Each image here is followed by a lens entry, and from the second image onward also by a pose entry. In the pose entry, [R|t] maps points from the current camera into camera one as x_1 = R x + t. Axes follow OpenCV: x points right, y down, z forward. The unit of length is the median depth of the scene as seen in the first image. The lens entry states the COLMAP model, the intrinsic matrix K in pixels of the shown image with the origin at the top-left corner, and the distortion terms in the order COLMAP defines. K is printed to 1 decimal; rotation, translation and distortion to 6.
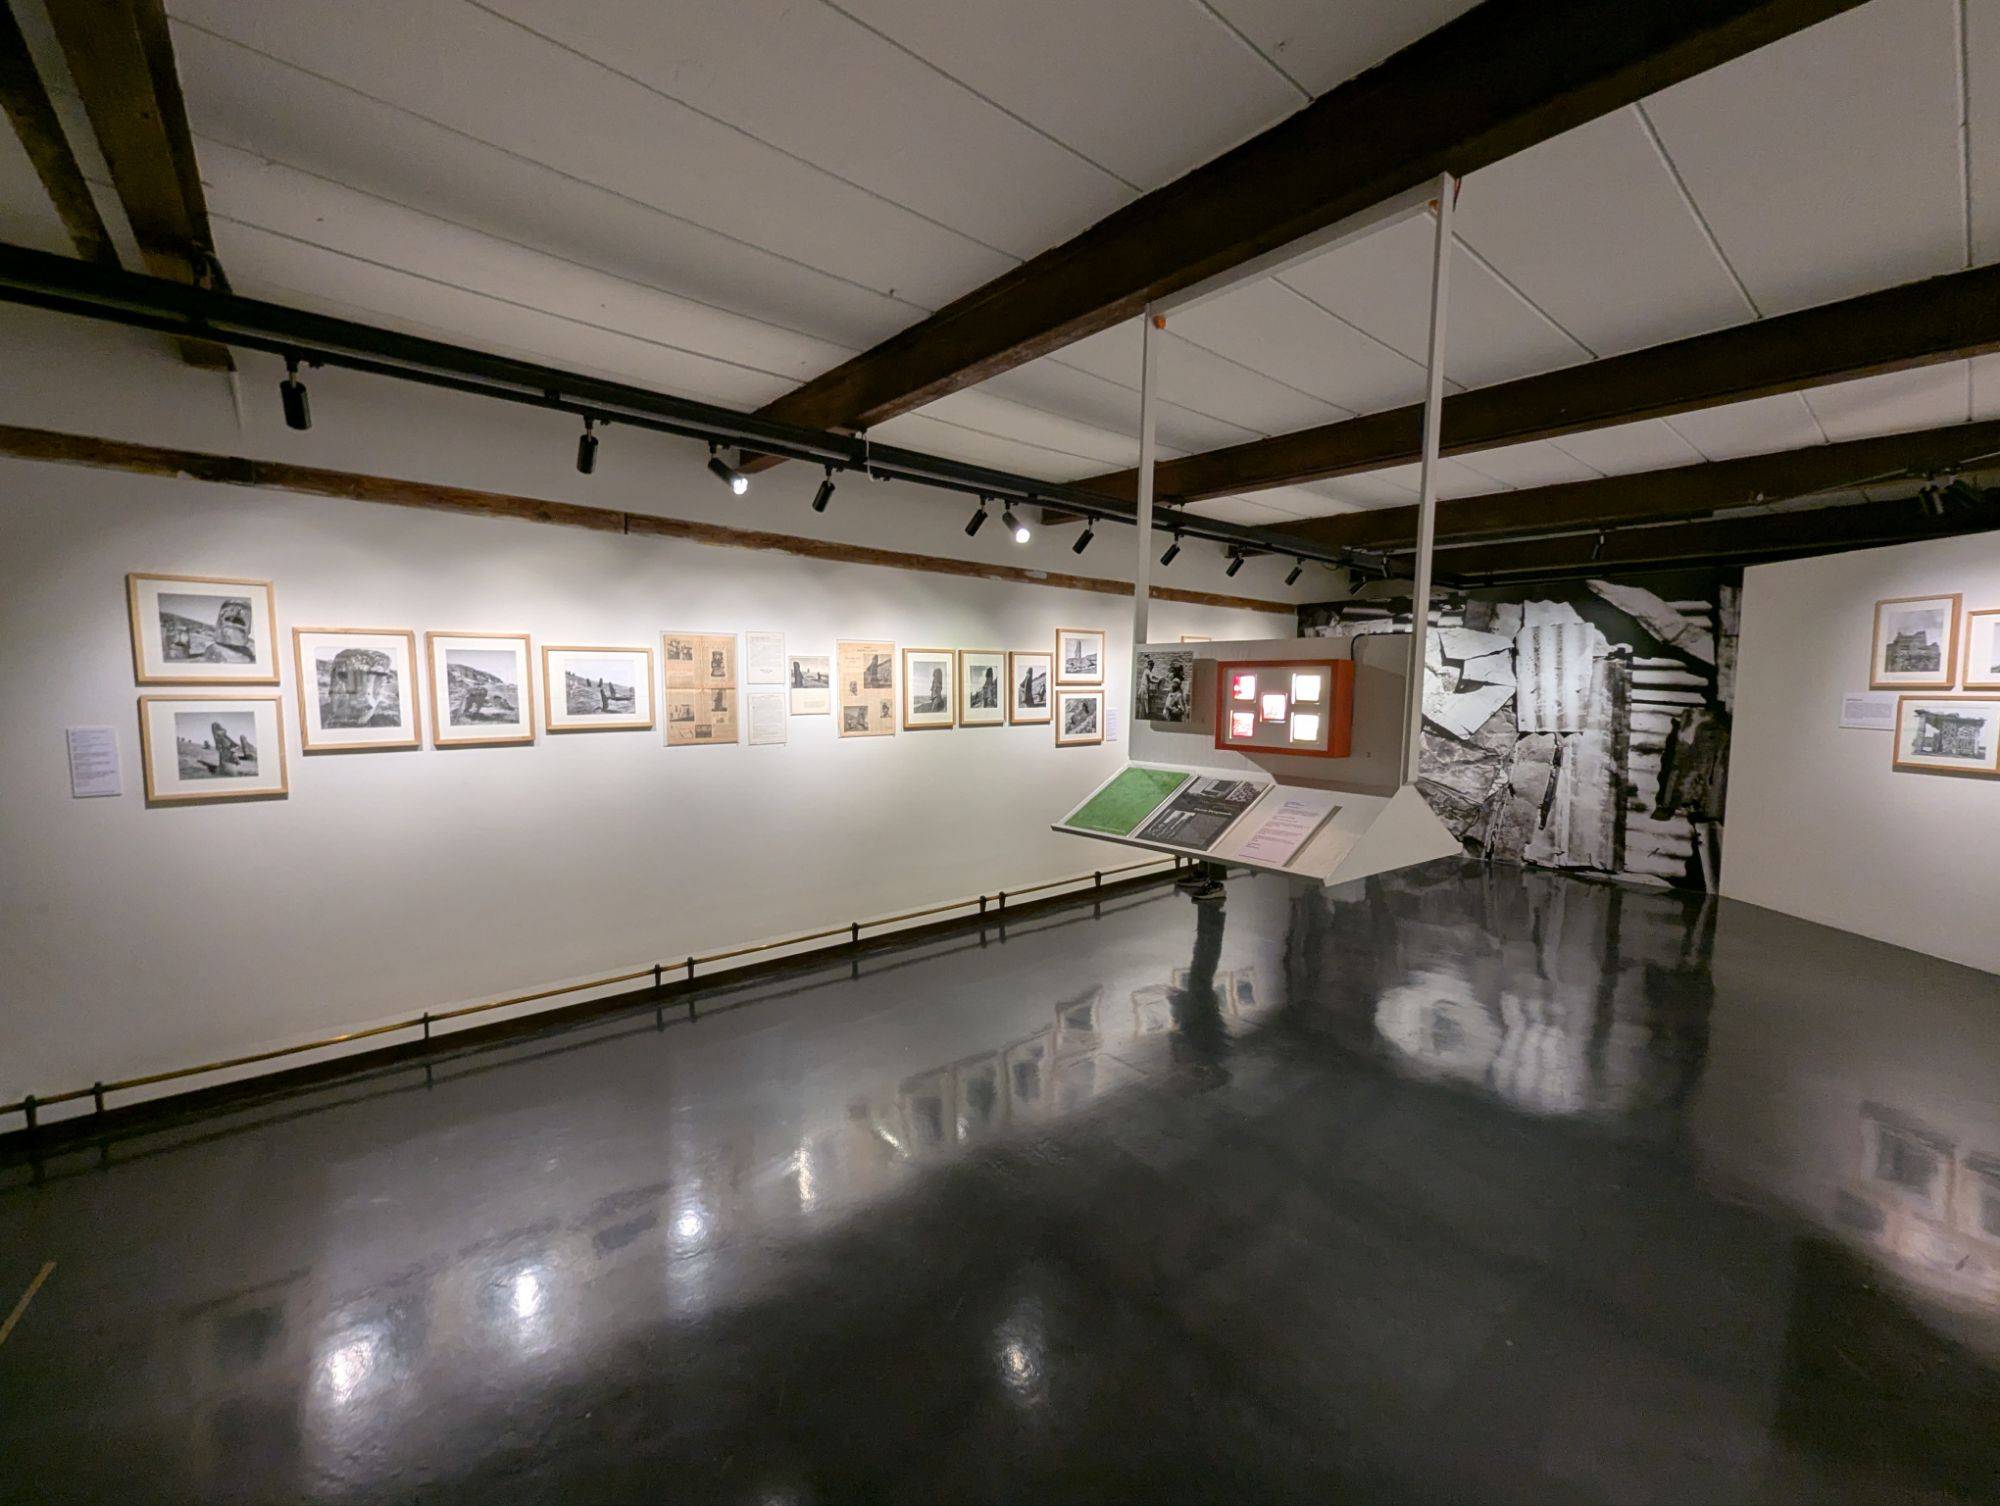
lens RADIAL K [[827.1, 0, 999.4], [0, 827.1, 756.6], [0, 0, 1]] dist [-0.001790, -0.000320]
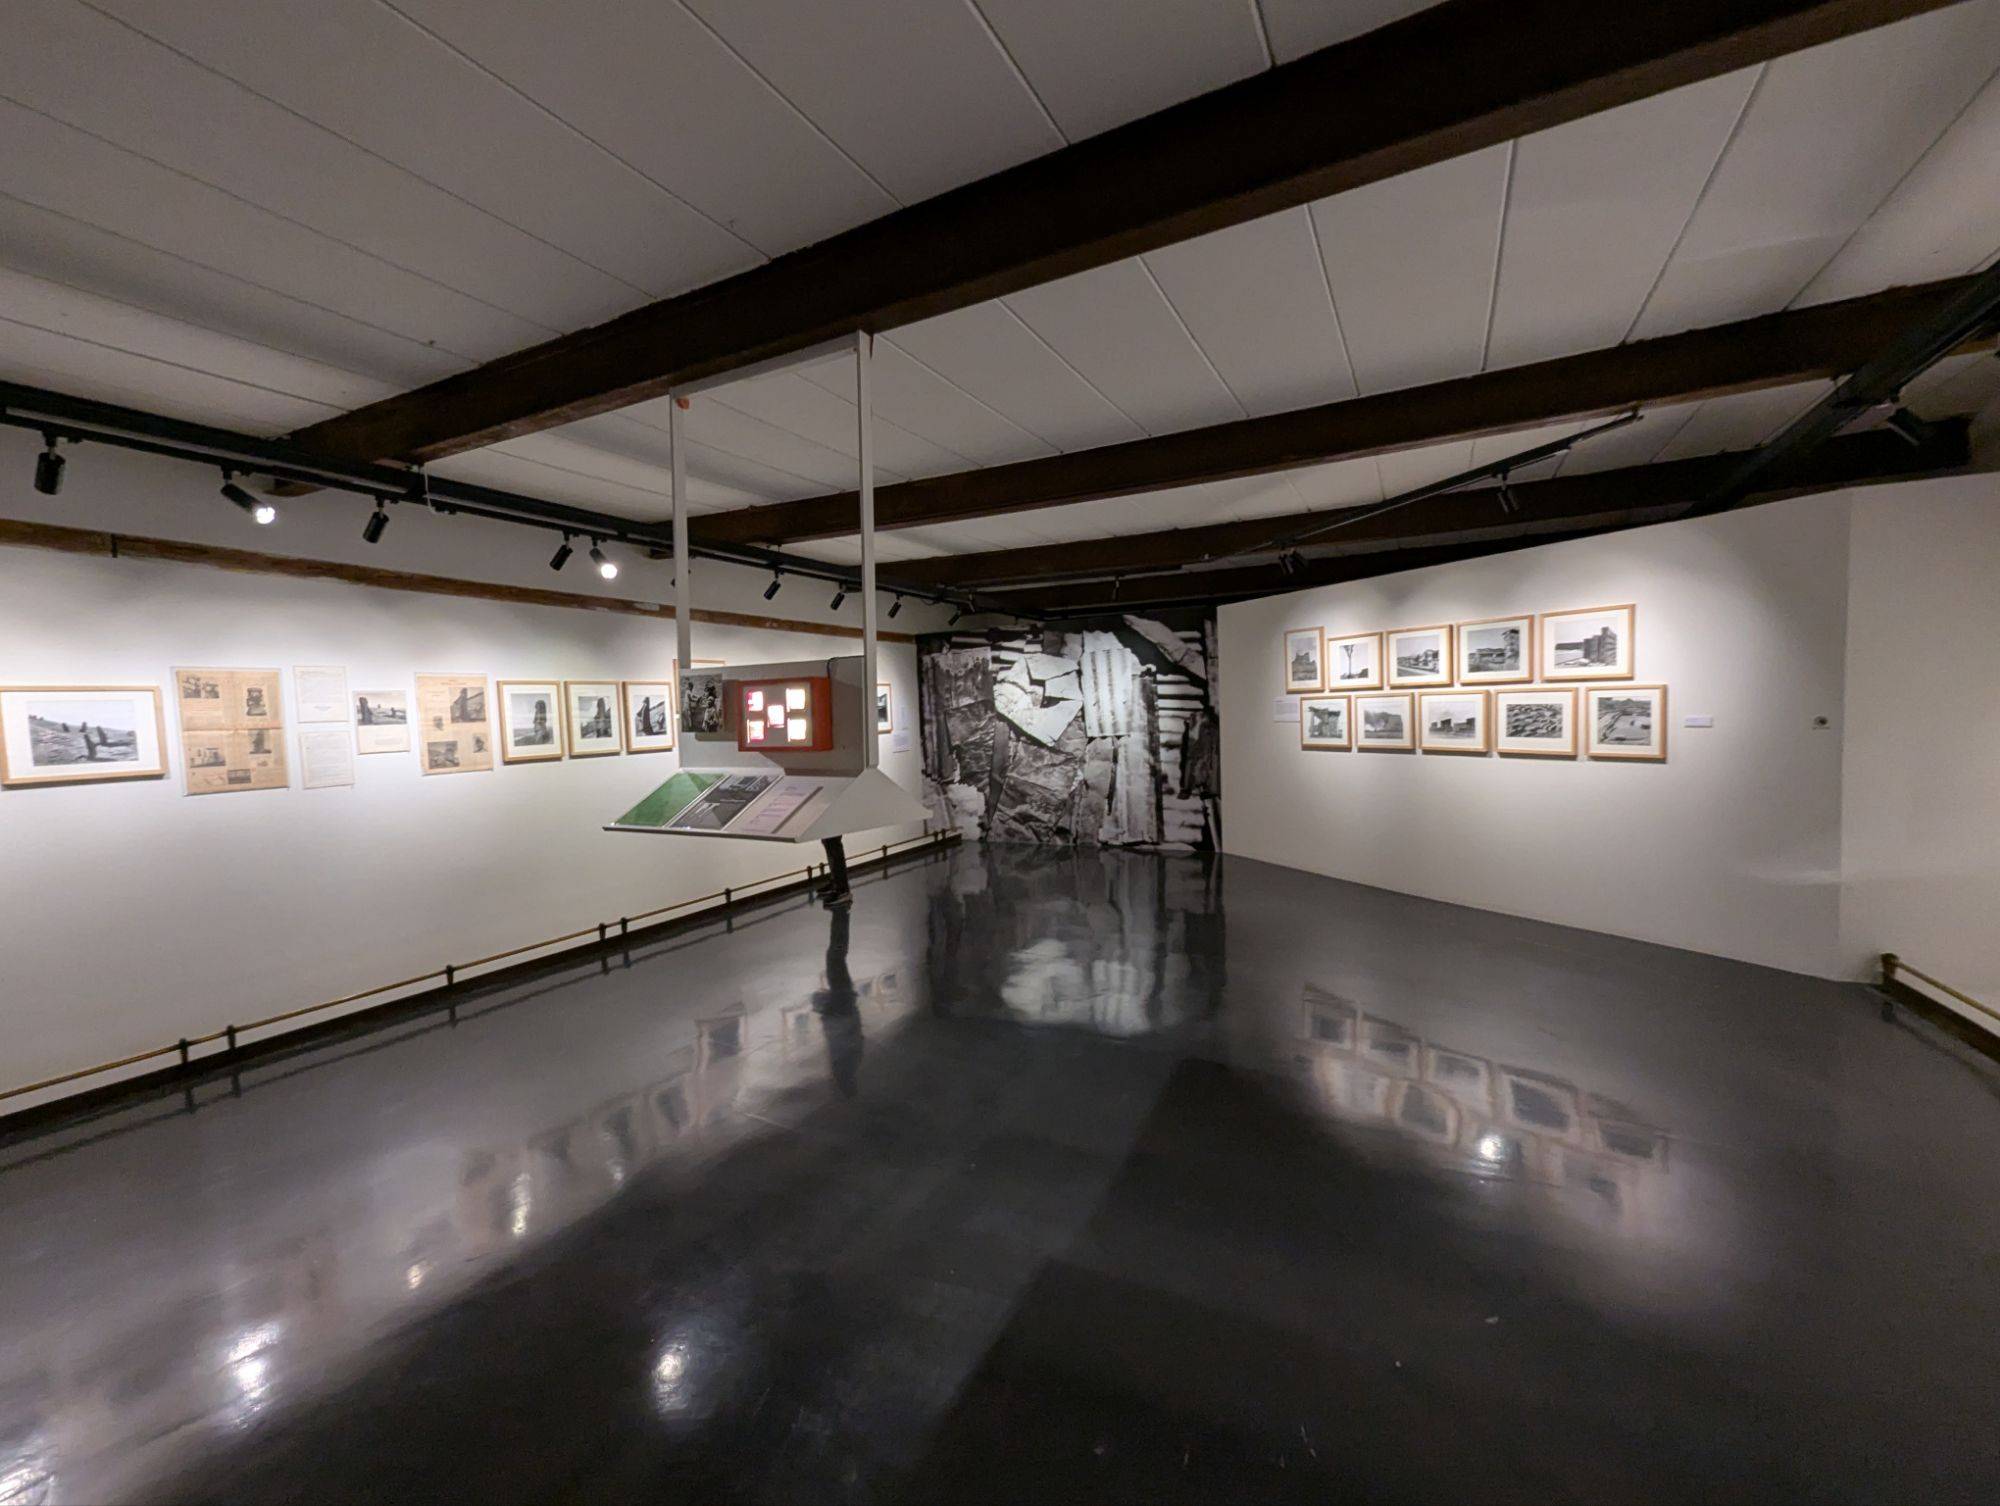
lens RADIAL K [[827.1, 0, 999.4], [0, 827.1, 756.6], [0, 0, 1]] dist [-0.001790, -0.000320]
pose [[0.926653, -0.057044, 0.371565, 0.066422], [0.070092, 0.997305, -0.021694, 0.021704], [-0.369326, 0.046147, 0.928153, -0.123197]]
